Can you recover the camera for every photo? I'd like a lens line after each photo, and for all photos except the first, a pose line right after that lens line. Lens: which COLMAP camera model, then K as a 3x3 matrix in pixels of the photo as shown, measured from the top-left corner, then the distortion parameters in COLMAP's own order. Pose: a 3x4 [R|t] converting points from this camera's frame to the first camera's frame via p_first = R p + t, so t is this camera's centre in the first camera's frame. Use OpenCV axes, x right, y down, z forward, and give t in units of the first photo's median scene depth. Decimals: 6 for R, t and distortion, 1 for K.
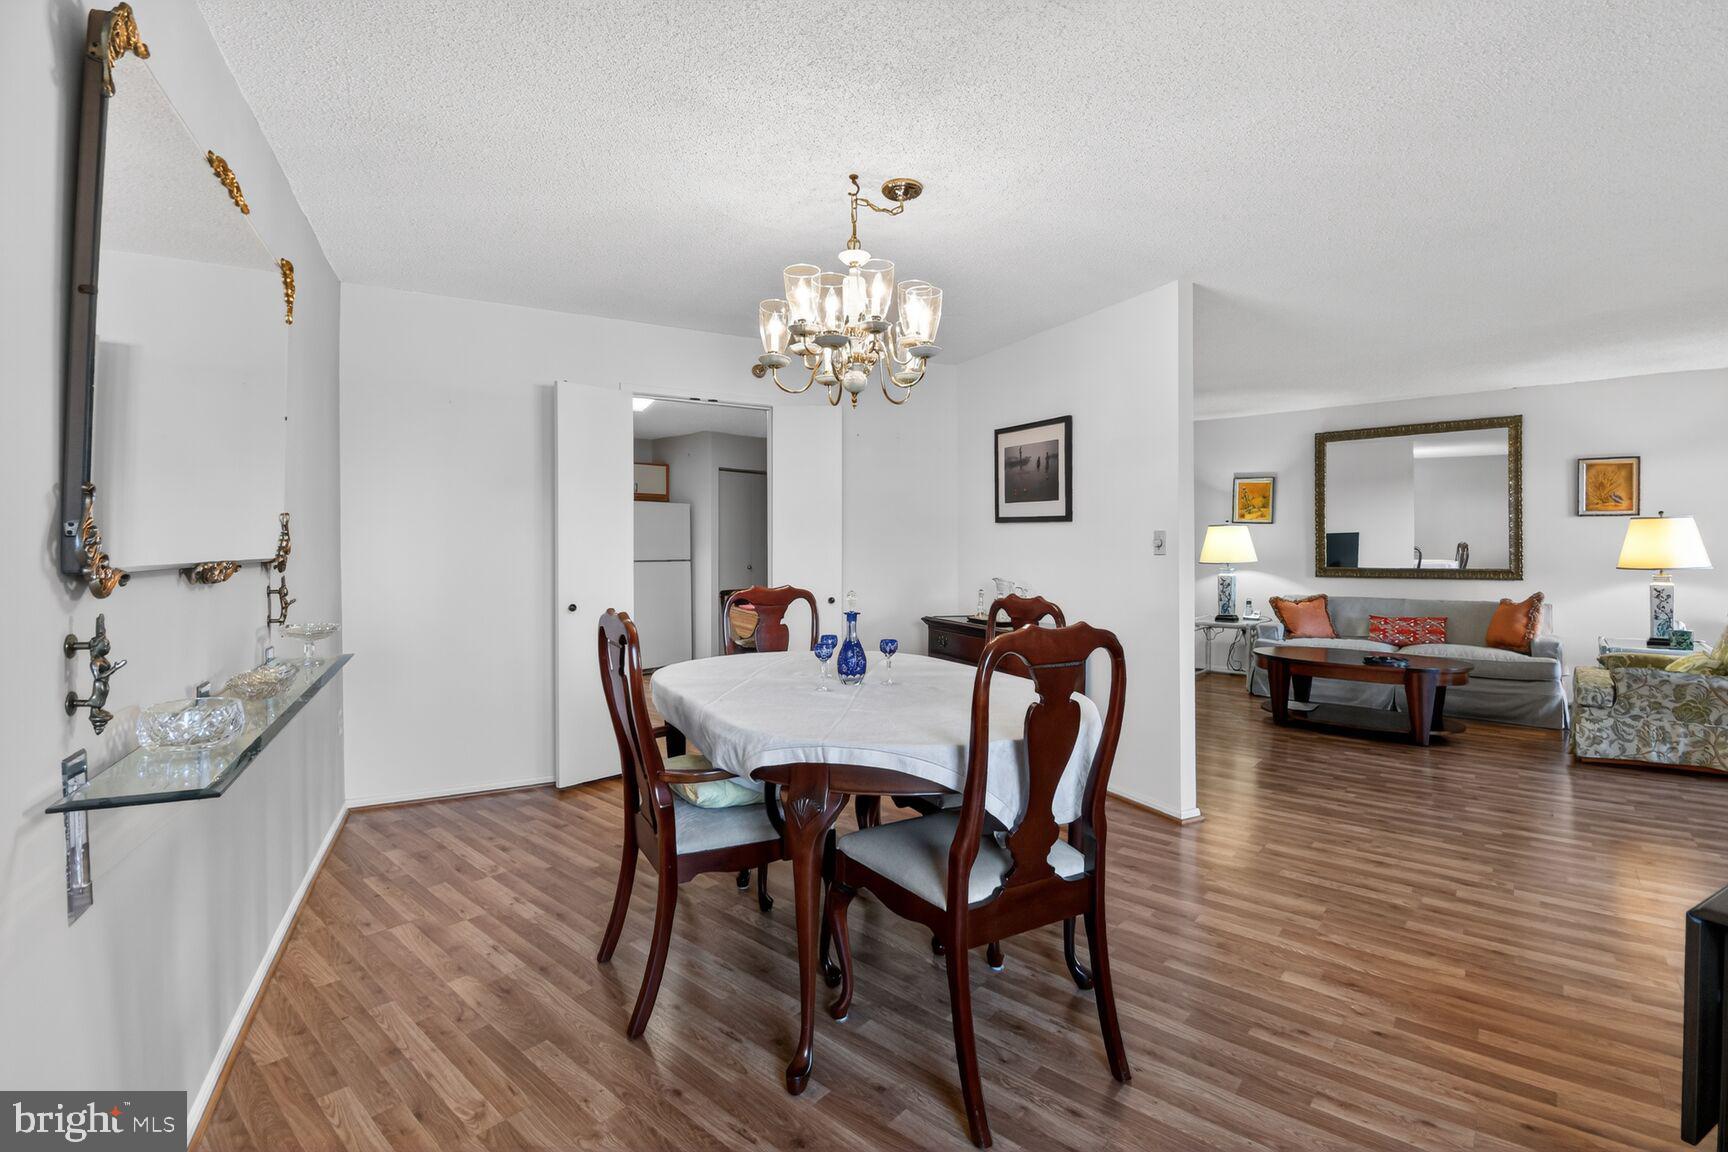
lens RADIAL K [[782.0, 0, 838.4], [0, 782.0, 555.3], [0, 0, 1]] dist [-0.020065, -0.010276]
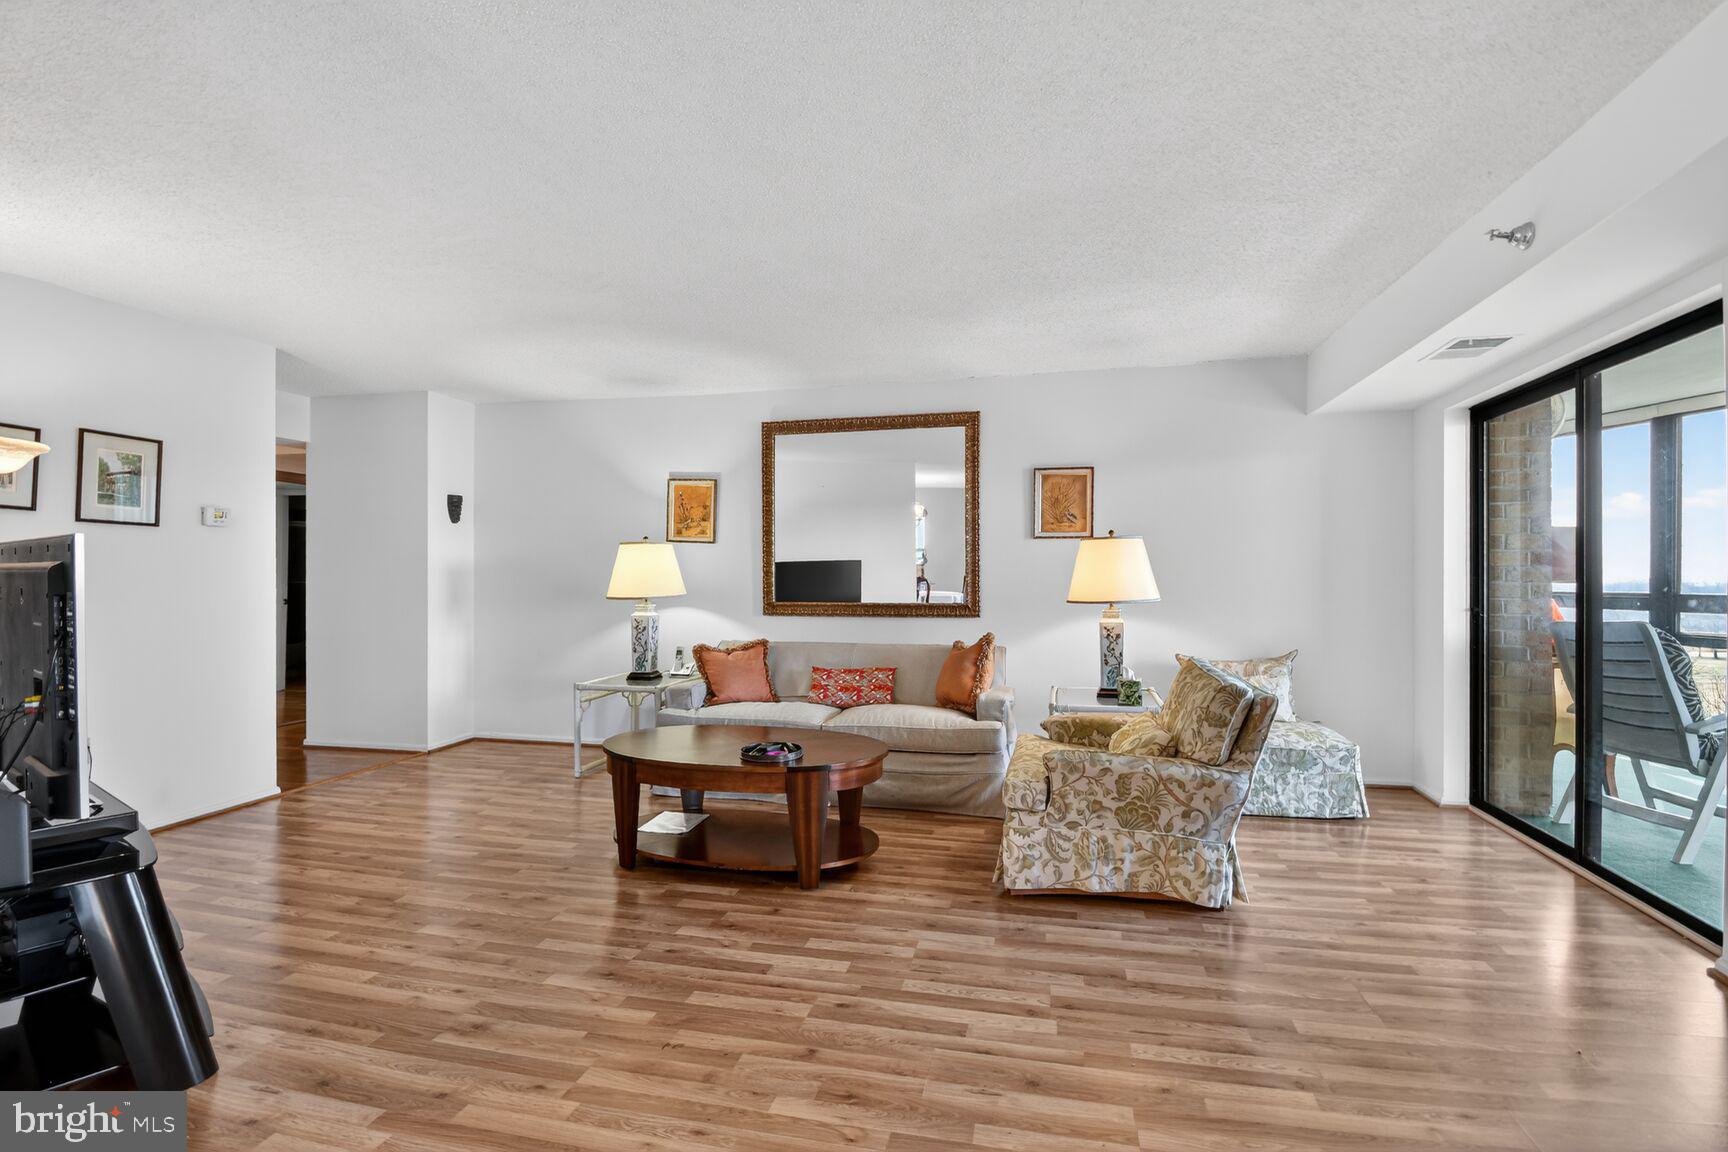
lens RADIAL K [[782.0, 0, 898.8], [0, 782.0, 592.7], [0, 0, 1]] dist [-0.020065, -0.010276]
pose [[0.857141, -0.000240, 0.515082, 0.451686], [-0.000680, 0.999998, 0.001597, 0.006335], [-0.515082, -0.001719, 0.857139, 0.385115]]
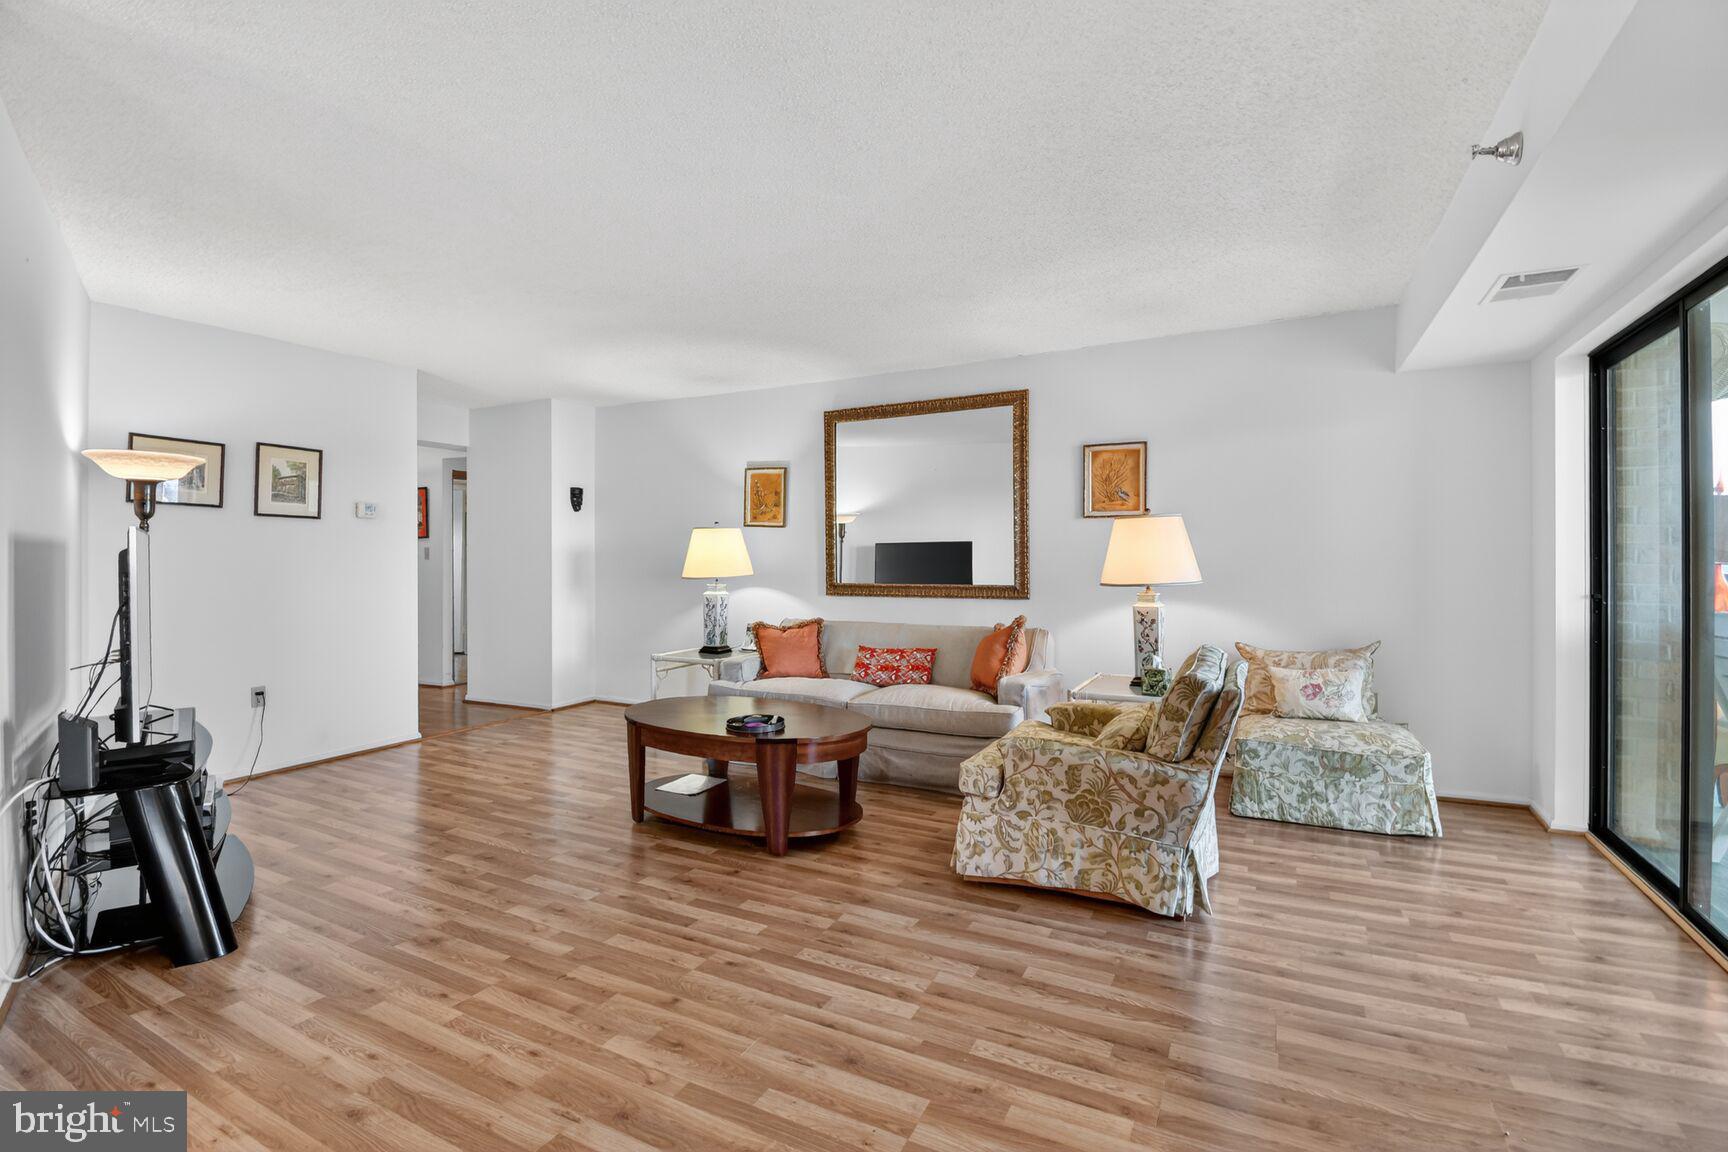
lens RADIAL K [[782.0, 0, 888.2], [0, 782.0, 566.0], [0, 0, 1]] dist [-0.020065, -0.010276]
pose [[0.959111, 0.005844, 0.282971, 0.600157], [-0.003427, 0.999953, -0.009034, 0.006800], [-0.283011, 0.007695, 0.959086, 0.308438]]
